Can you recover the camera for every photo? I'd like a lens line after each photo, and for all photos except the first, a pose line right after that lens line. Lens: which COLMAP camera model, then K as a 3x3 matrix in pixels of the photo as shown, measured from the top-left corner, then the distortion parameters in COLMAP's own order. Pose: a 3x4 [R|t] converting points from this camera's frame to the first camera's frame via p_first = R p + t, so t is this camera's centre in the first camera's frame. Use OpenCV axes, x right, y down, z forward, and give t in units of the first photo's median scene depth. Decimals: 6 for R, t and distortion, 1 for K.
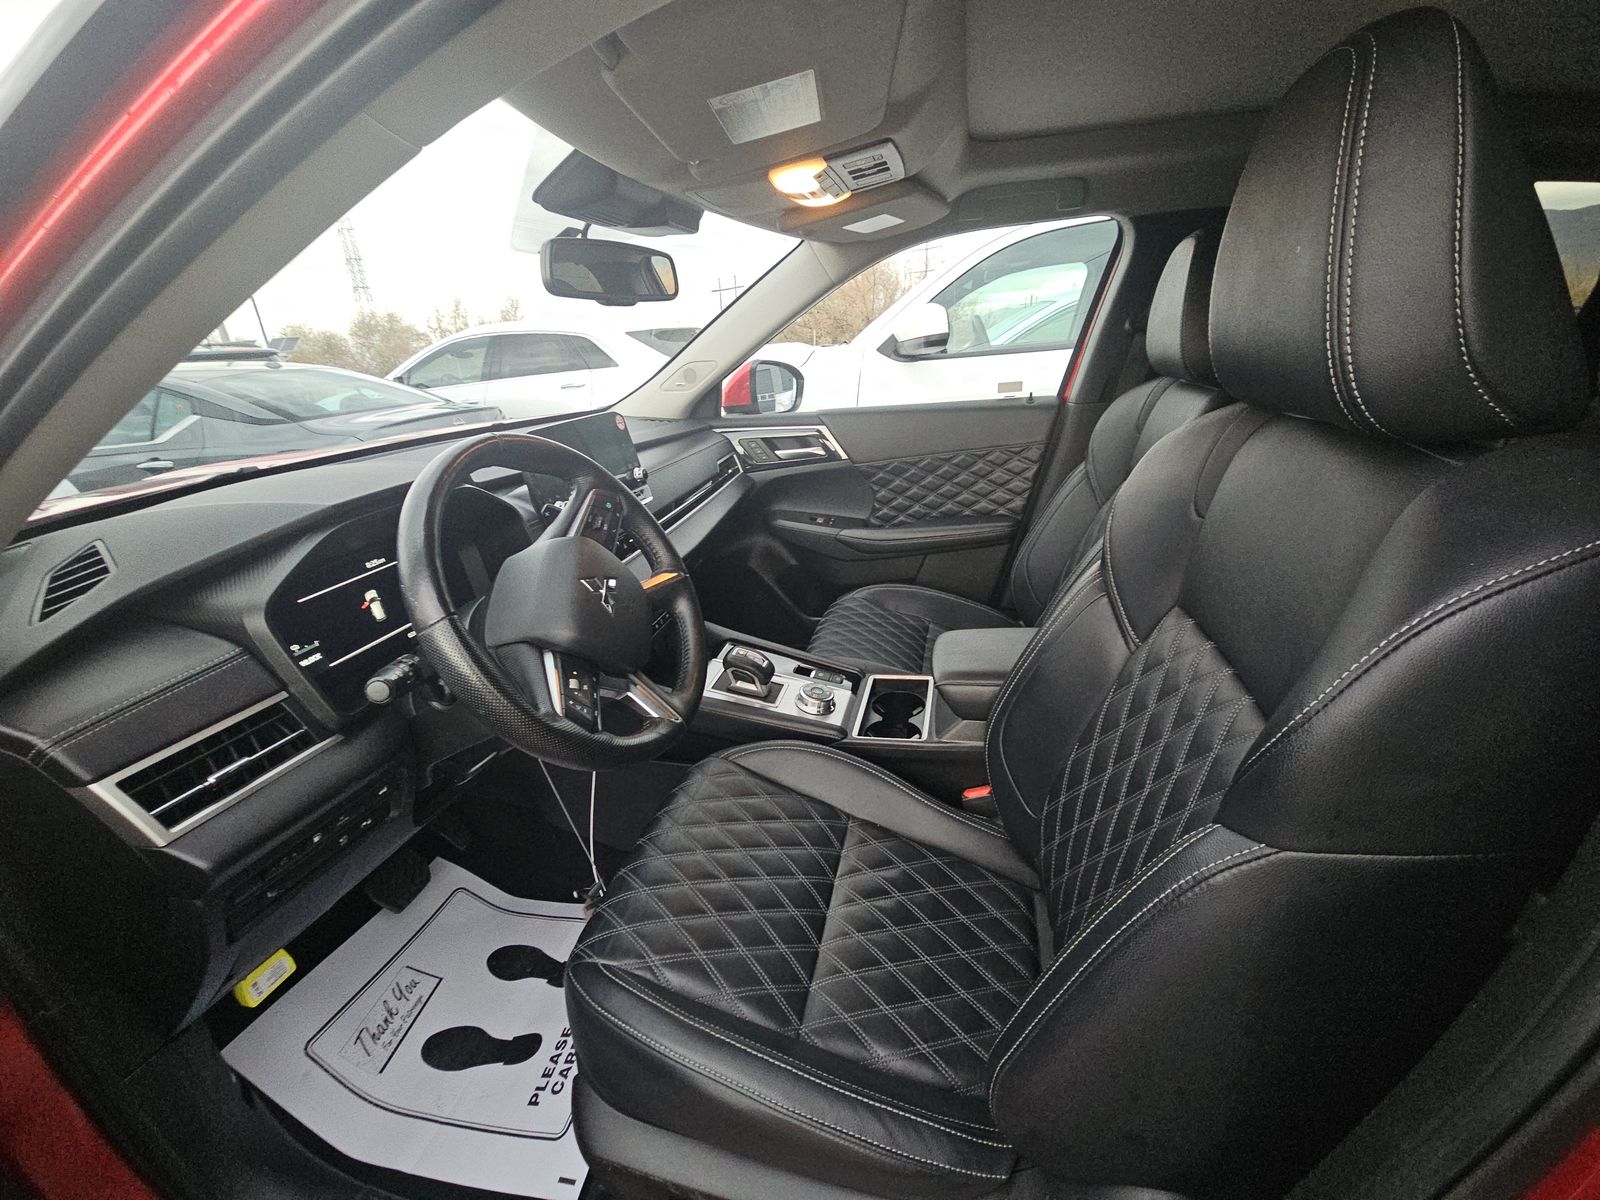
lens RADIAL K [[645.7, 0, 798.1], [0, 645.7, 600.3], [0, 0, 1]] dist [0.002726, -0.005306]
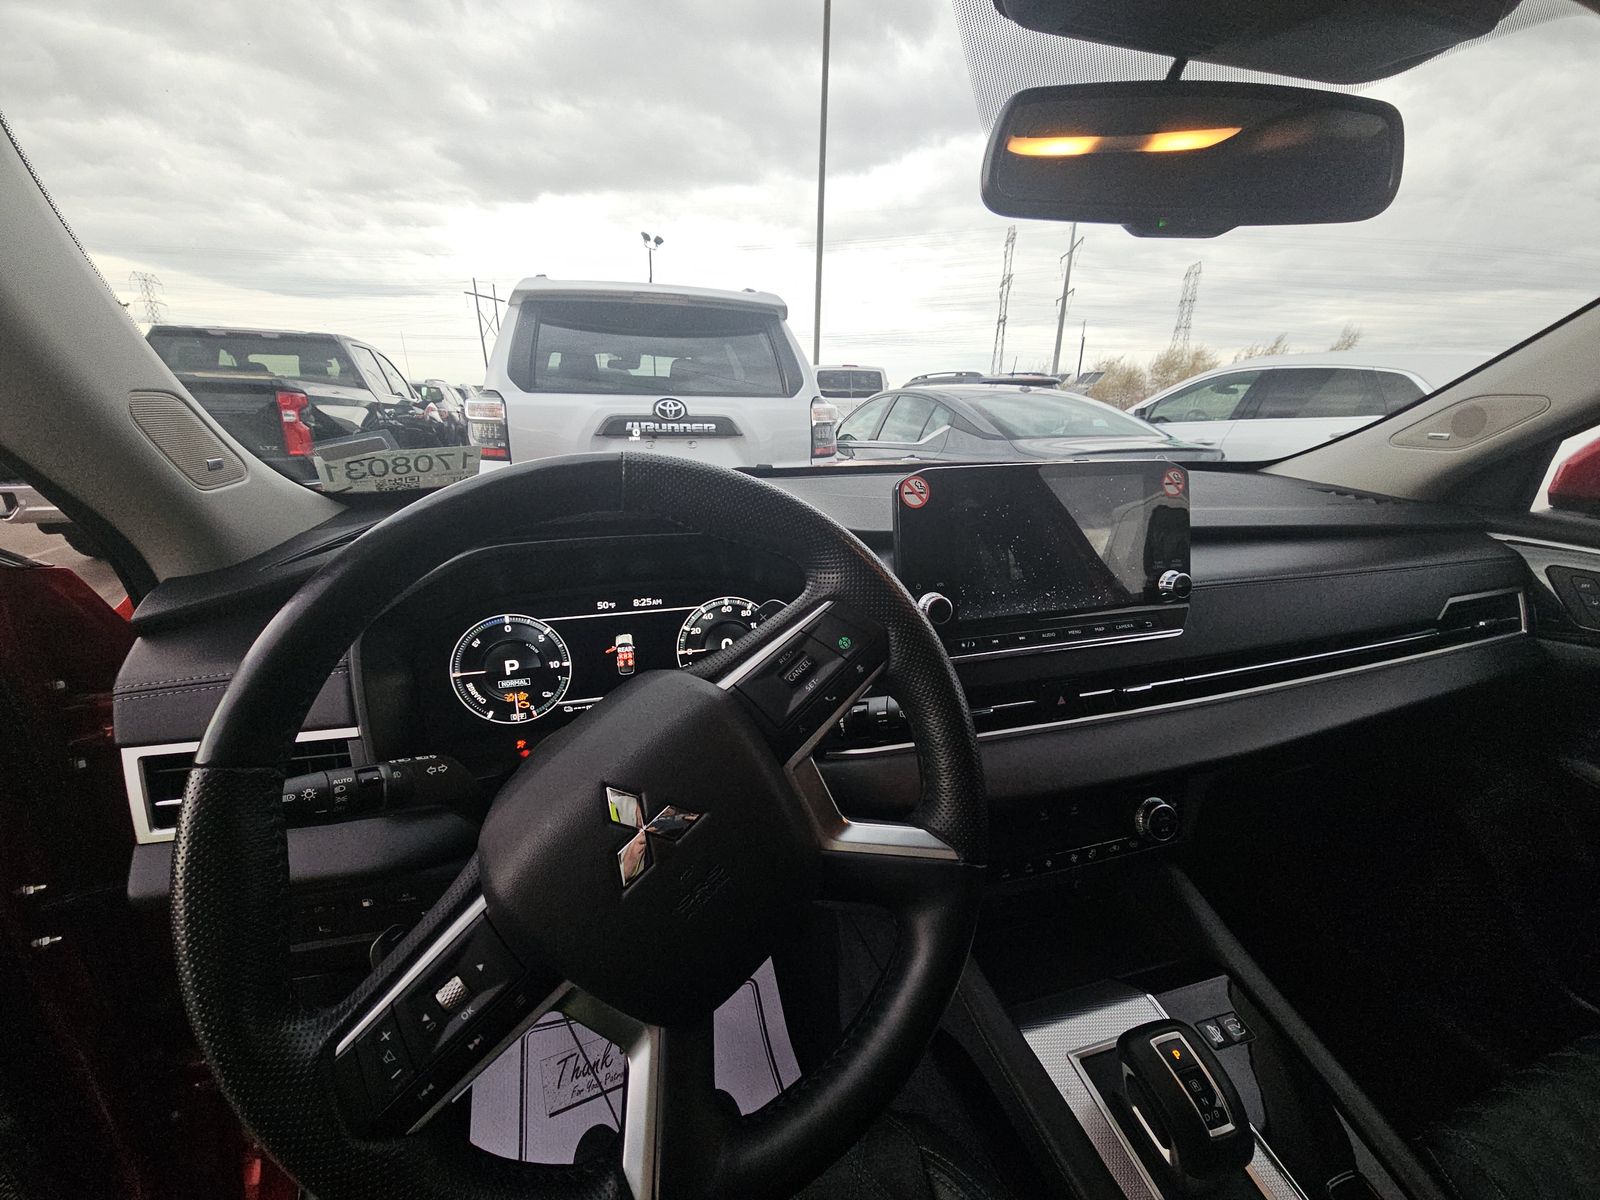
lens RADIAL K [[645.7, 0, 792.8], [0, 645.7, 602.7], [0, 0, 1]] dist [0.002726, -0.005306]
pose [[0.492755, 0.307749, -0.813930, 0.022094], [-0.345894, 0.927571, 0.141312, -0.095511], [0.798467, 0.211901, 0.563514, 0.299208]]
